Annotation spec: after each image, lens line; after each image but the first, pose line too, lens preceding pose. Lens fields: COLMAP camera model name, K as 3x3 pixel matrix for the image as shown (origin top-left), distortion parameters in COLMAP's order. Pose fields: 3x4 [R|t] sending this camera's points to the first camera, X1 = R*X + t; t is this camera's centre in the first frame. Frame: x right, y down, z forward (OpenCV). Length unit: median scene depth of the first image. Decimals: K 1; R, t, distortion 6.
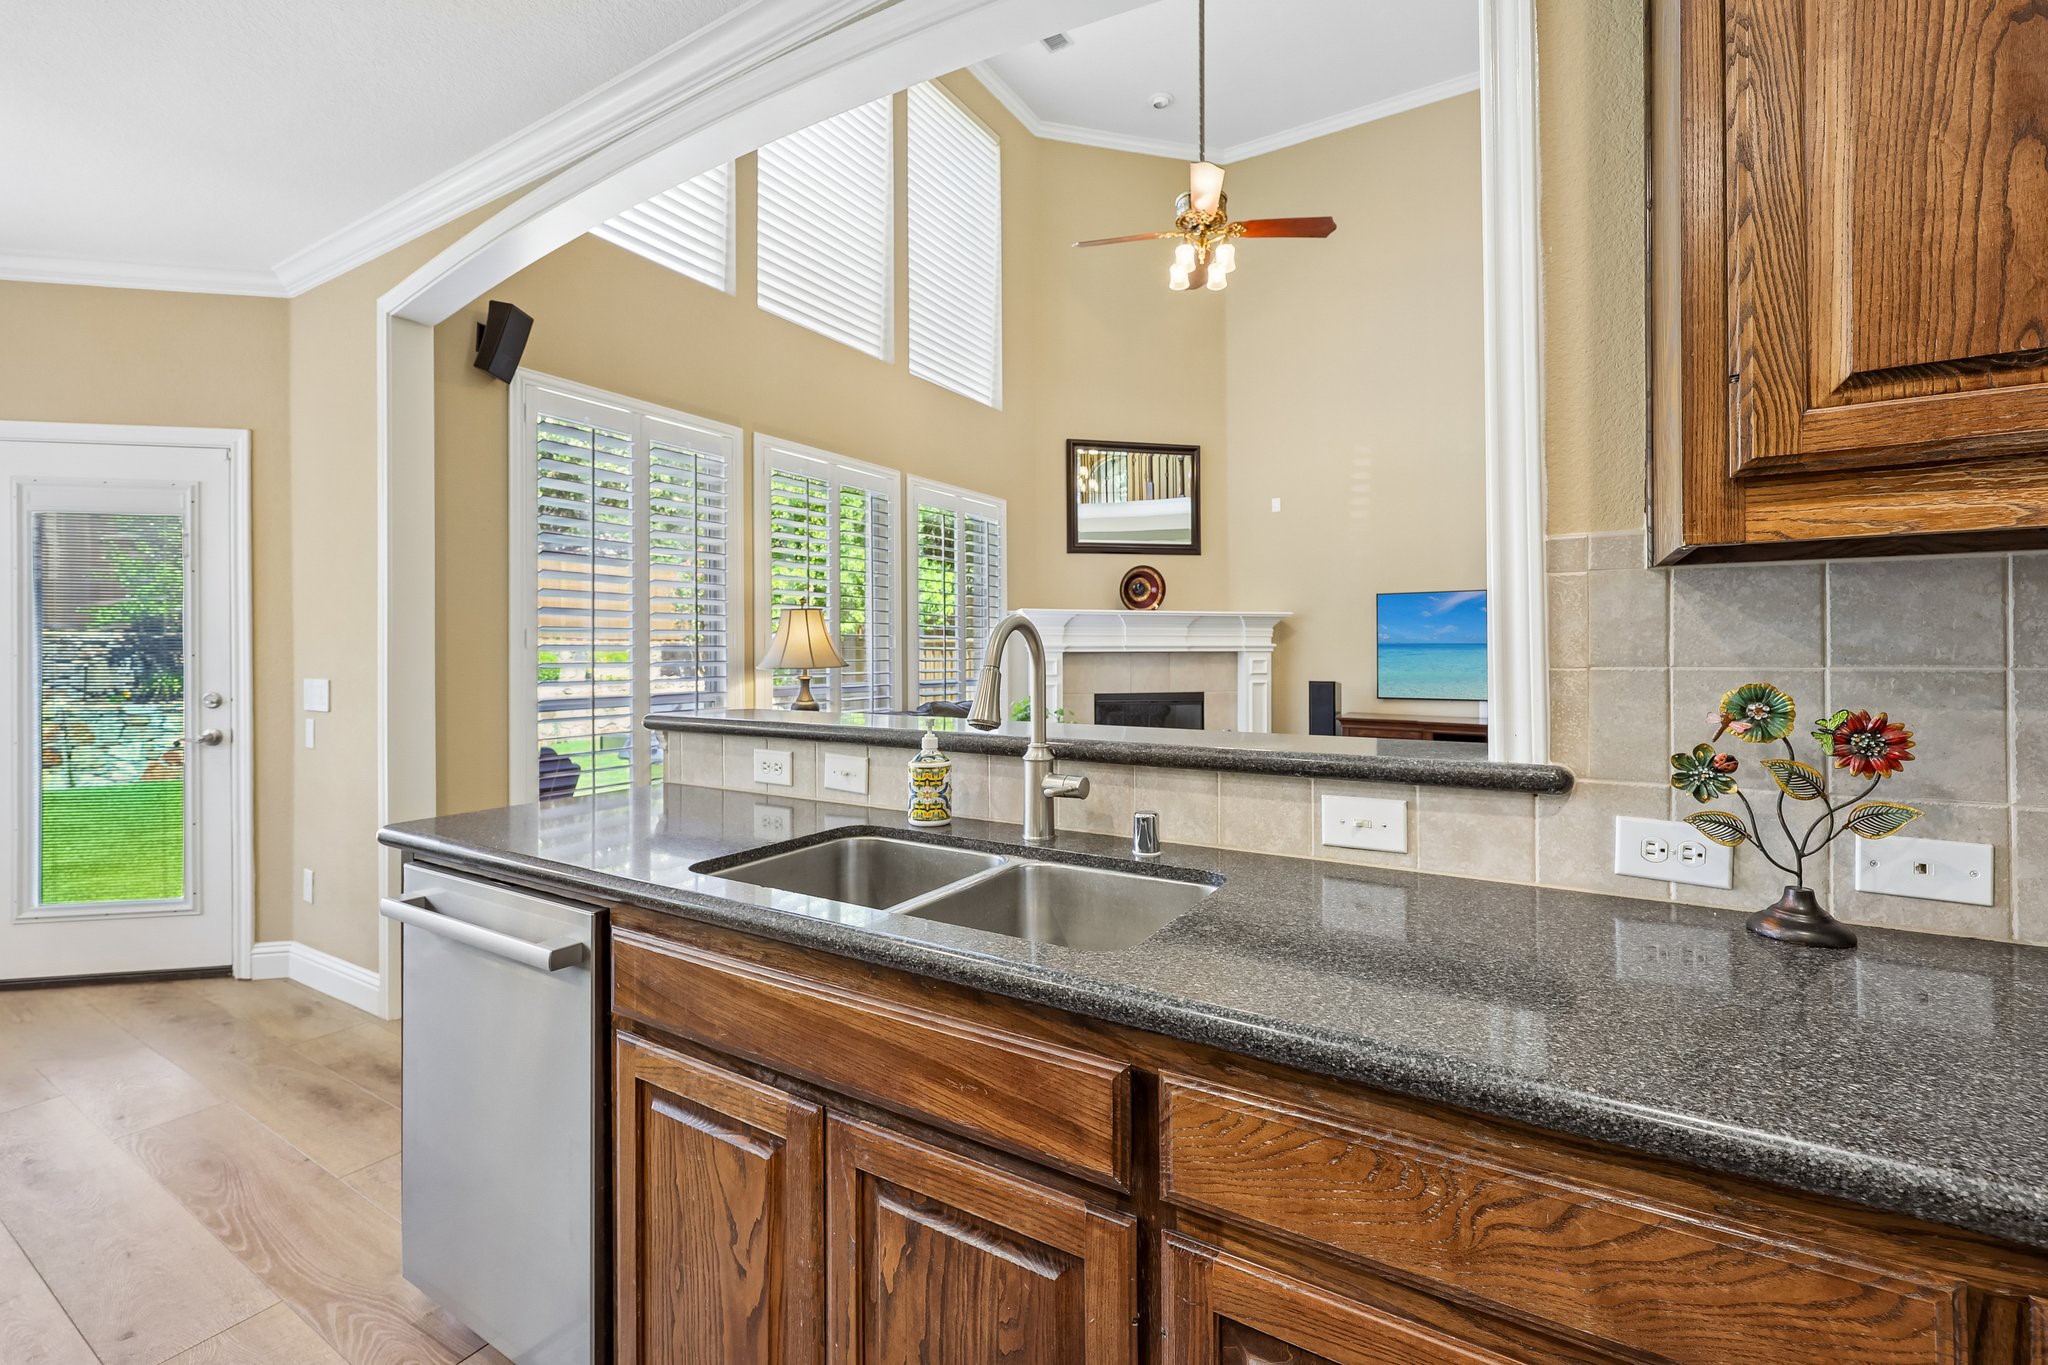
lens RADIAL K [[856.2, 0, 1029.5], [0, 856.2, 661.1], [0, 0, 1]] dist [0.000527, -0.000055]
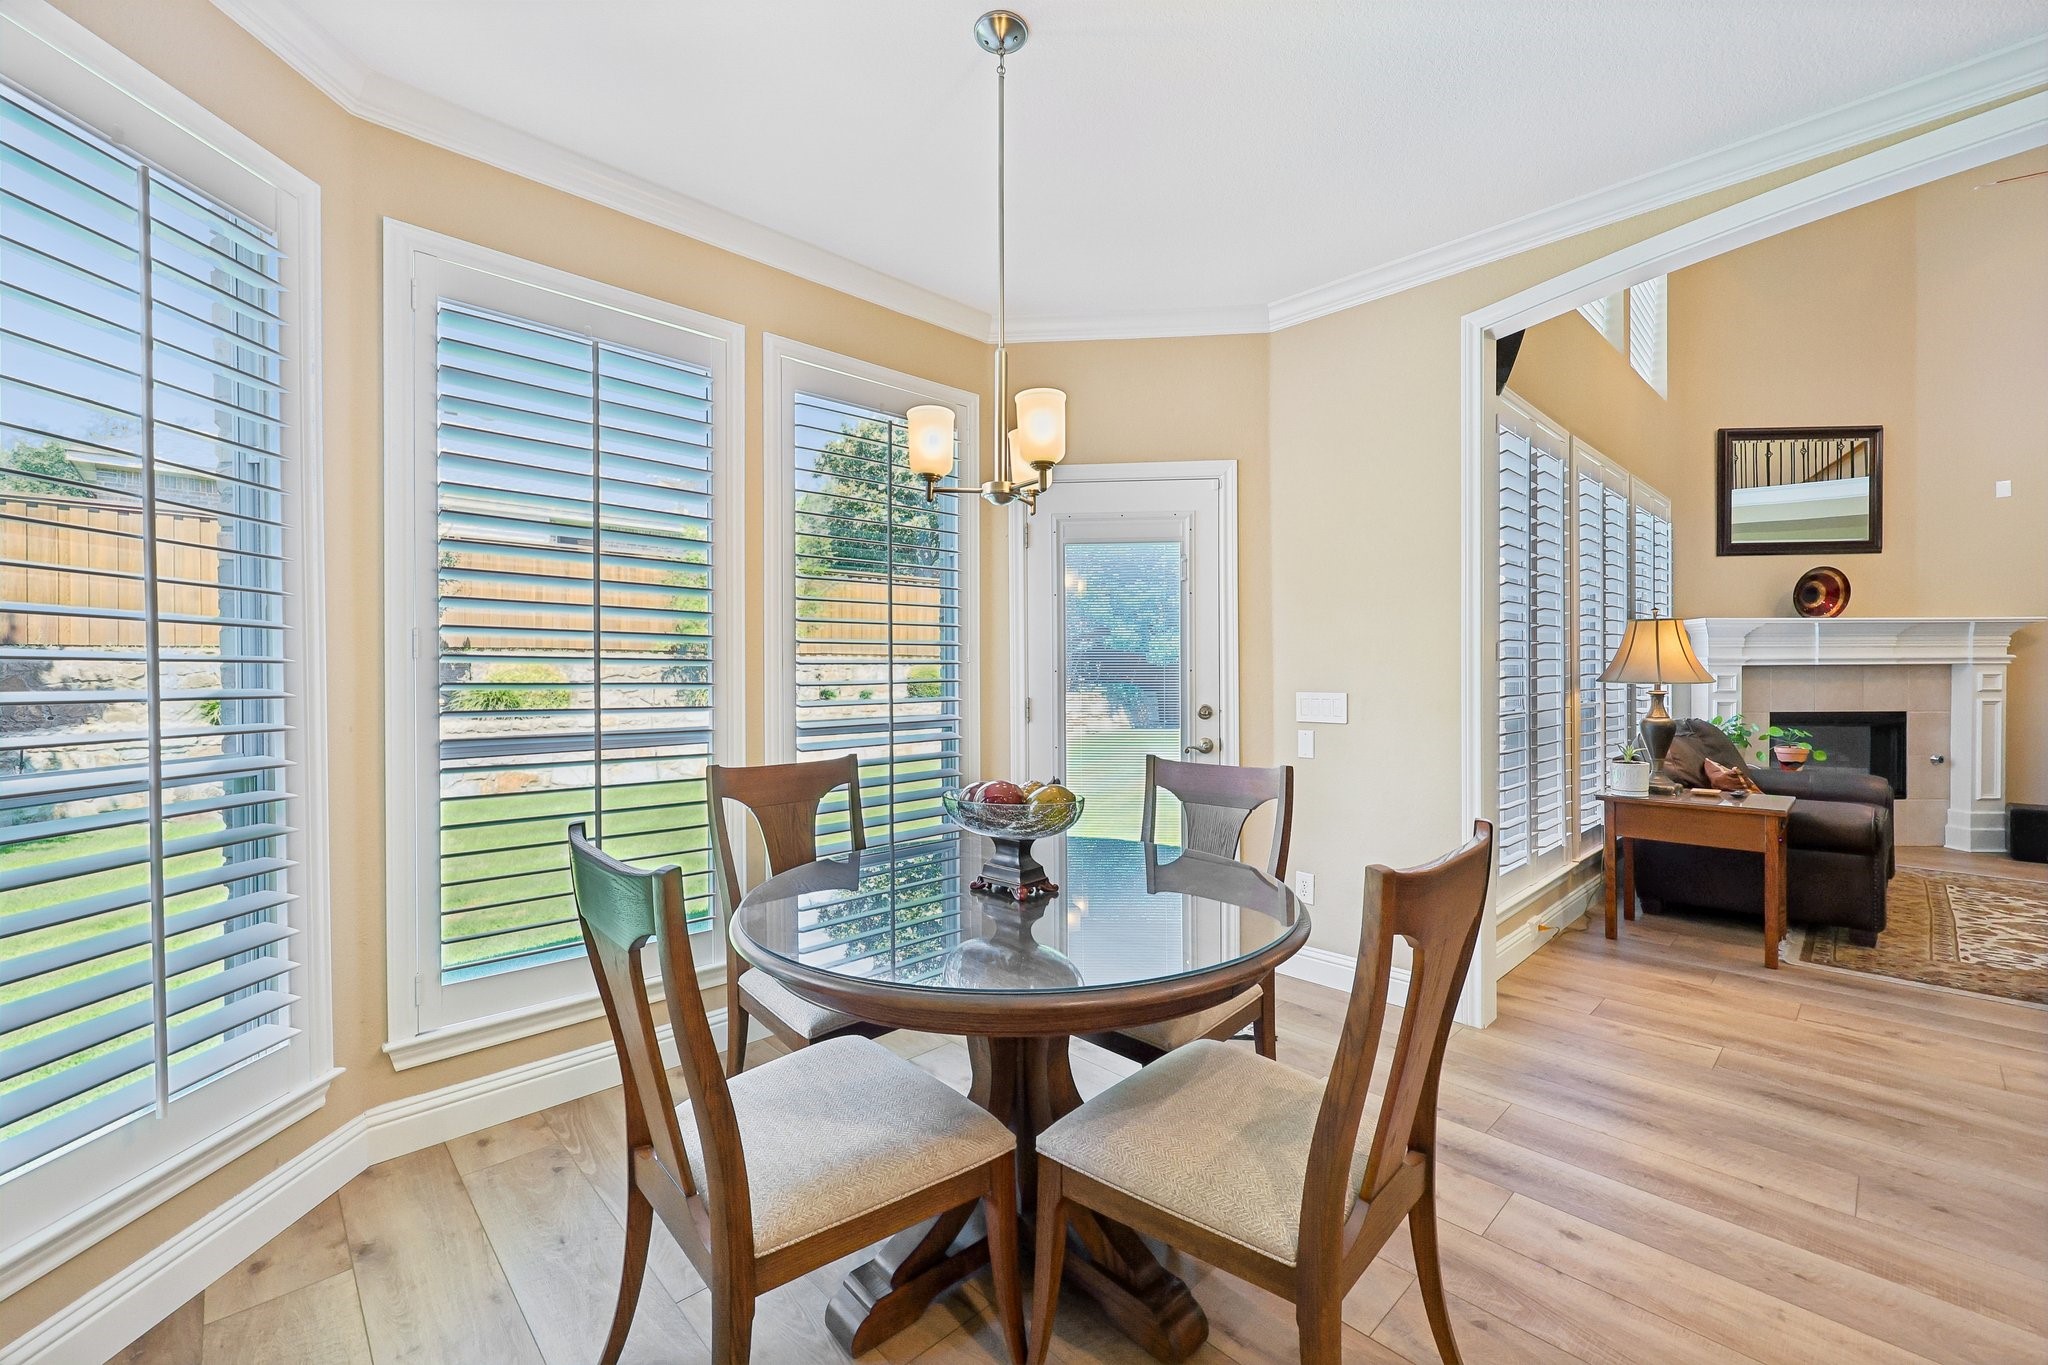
lens RADIAL K [[824.3, 0, 1024.0], [0, 824.3, 682.5], [0, 0, 1]] dist [-0.000438, -0.000020]
pose [[0.963269, 0.000455, -0.268536, -0.428343], [0.000955, 0.999986, 0.005120, 0.001876], [0.268535, -0.005188, 0.963256, -0.034024]]
